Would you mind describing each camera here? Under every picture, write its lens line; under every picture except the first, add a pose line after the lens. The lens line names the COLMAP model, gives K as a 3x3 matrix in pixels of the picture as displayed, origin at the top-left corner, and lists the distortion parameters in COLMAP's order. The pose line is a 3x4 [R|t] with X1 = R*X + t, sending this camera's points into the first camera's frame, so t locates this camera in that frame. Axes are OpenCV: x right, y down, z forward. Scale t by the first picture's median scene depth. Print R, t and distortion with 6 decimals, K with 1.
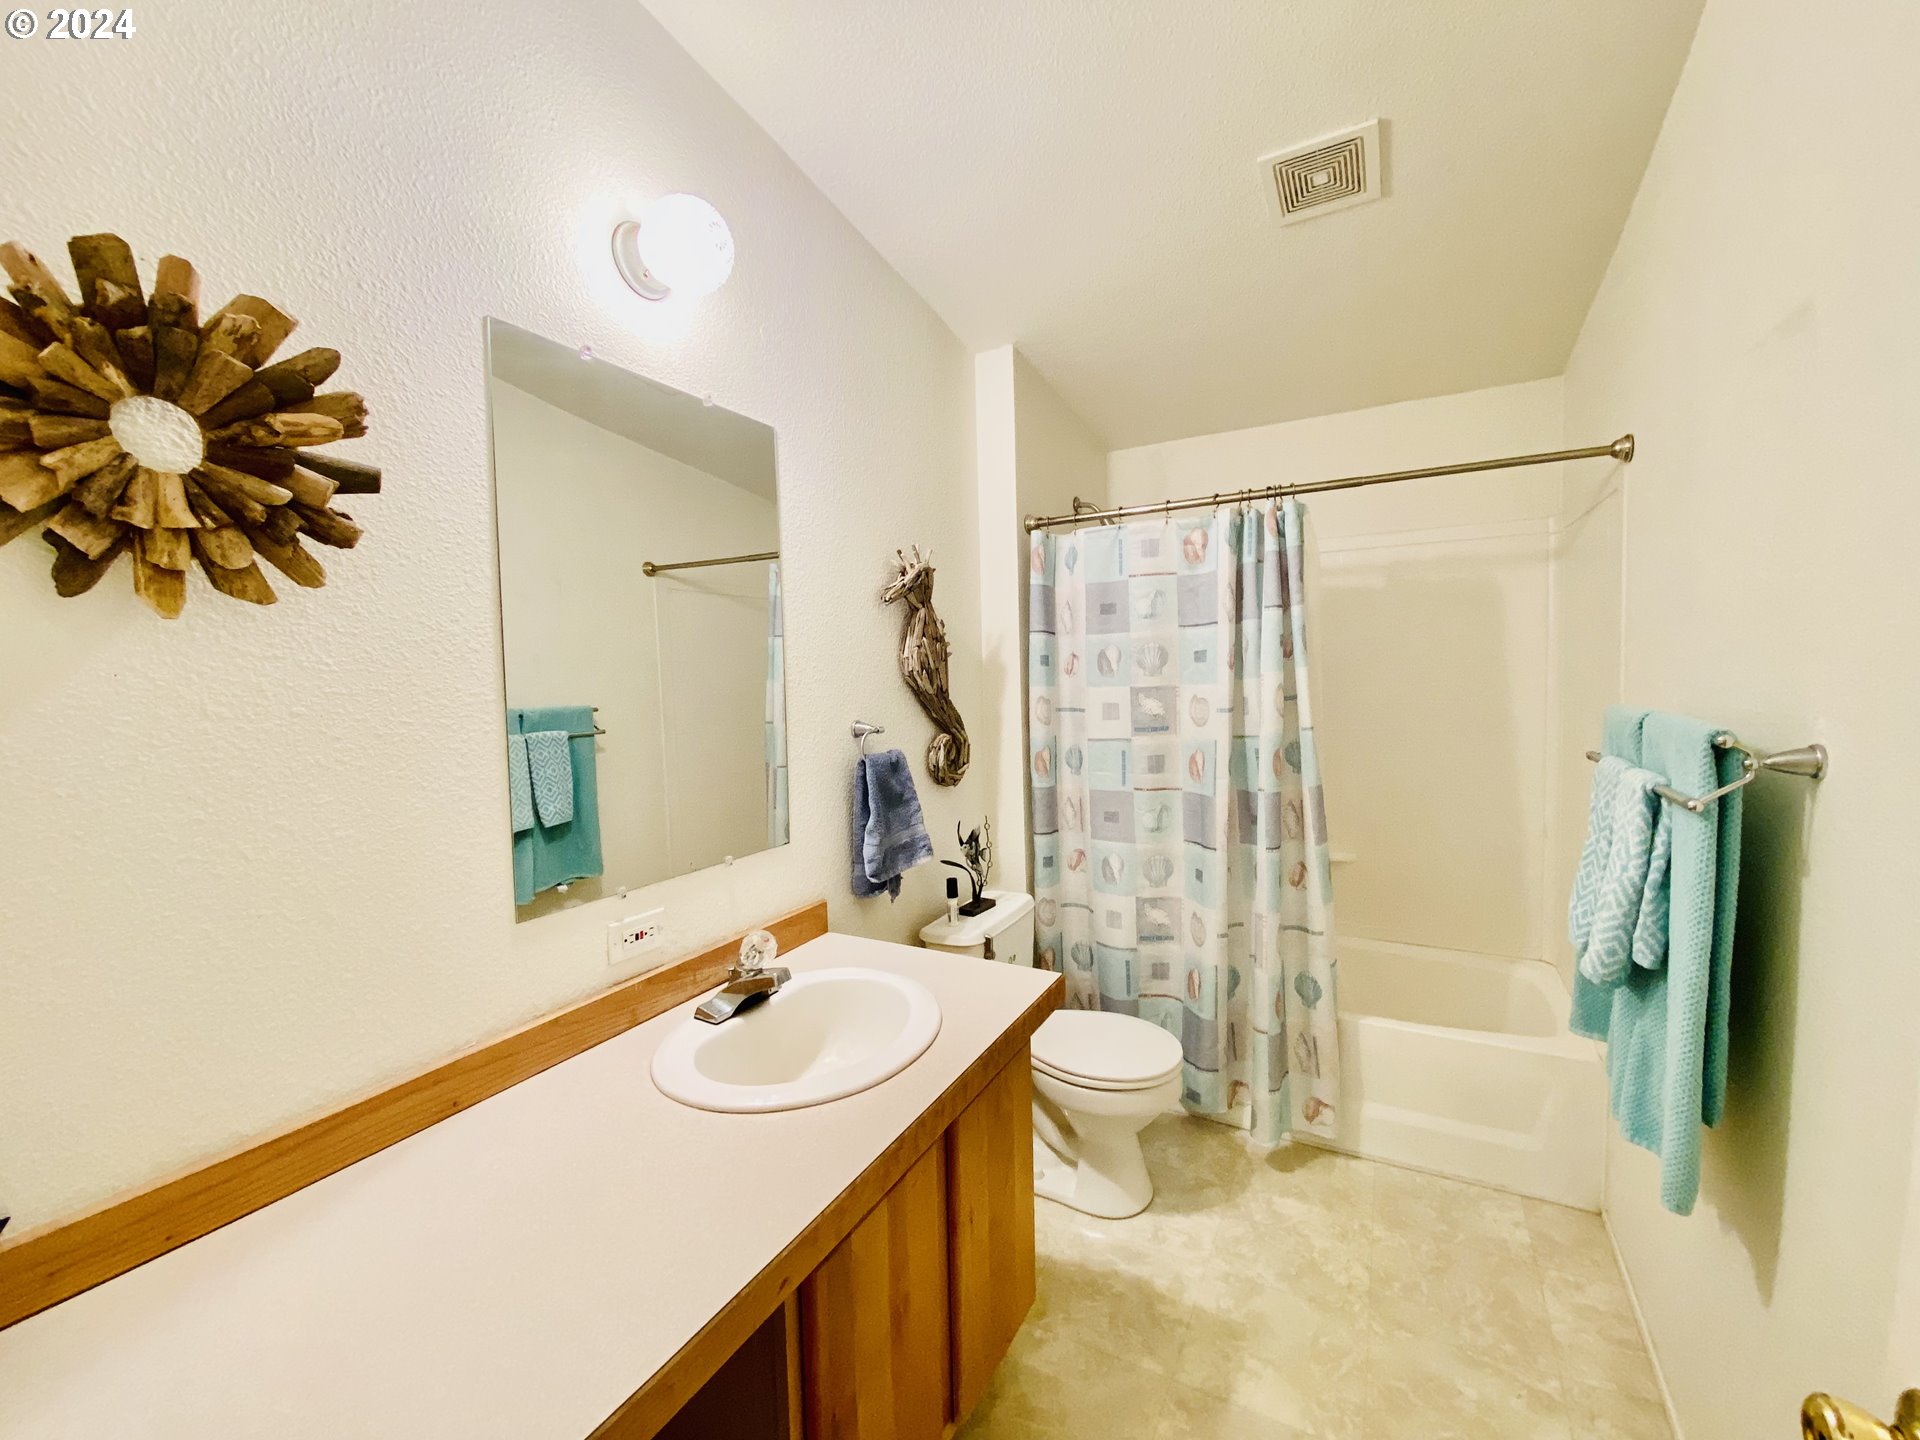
lens RADIAL K [[768.2, 0, 964.2], [0, 768.2, 708.2], [0, 0, 1]] dist [-0.002229, -0.009358]
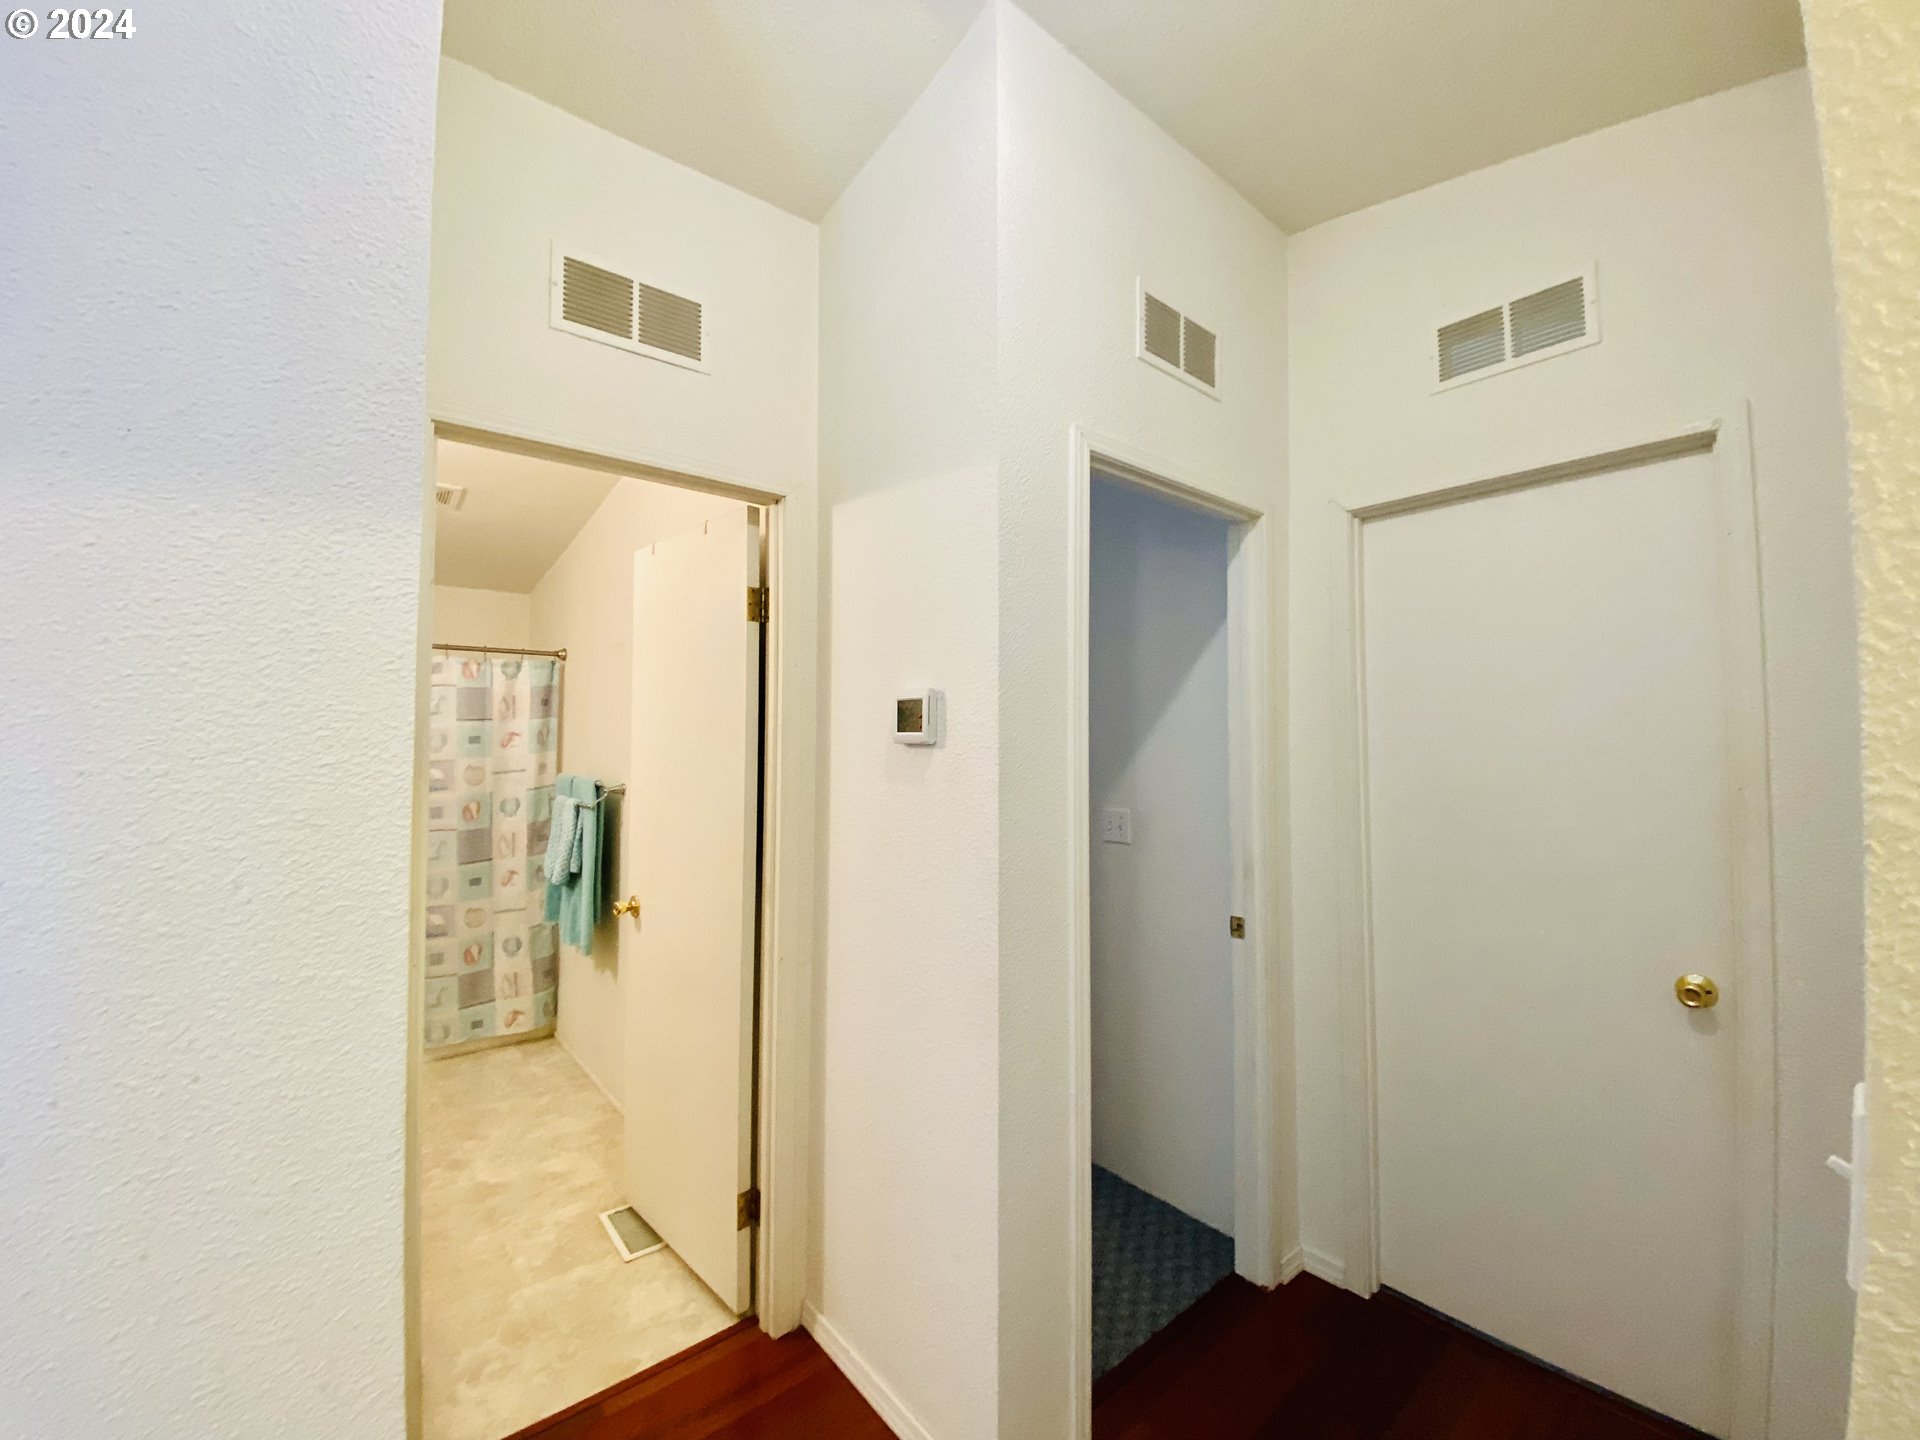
lens RADIAL K [[768.2, 0, 964.4], [0, 768.2, 718.9], [0, 0, 1]] dist [-0.002229, -0.009358]
pose [[0.340208, 0.069261, 0.937796, -1.144458], [0.036680, 0.995547, -0.086832, 0.093657], [-0.939635, 0.063940, 0.336153, -1.164926]]
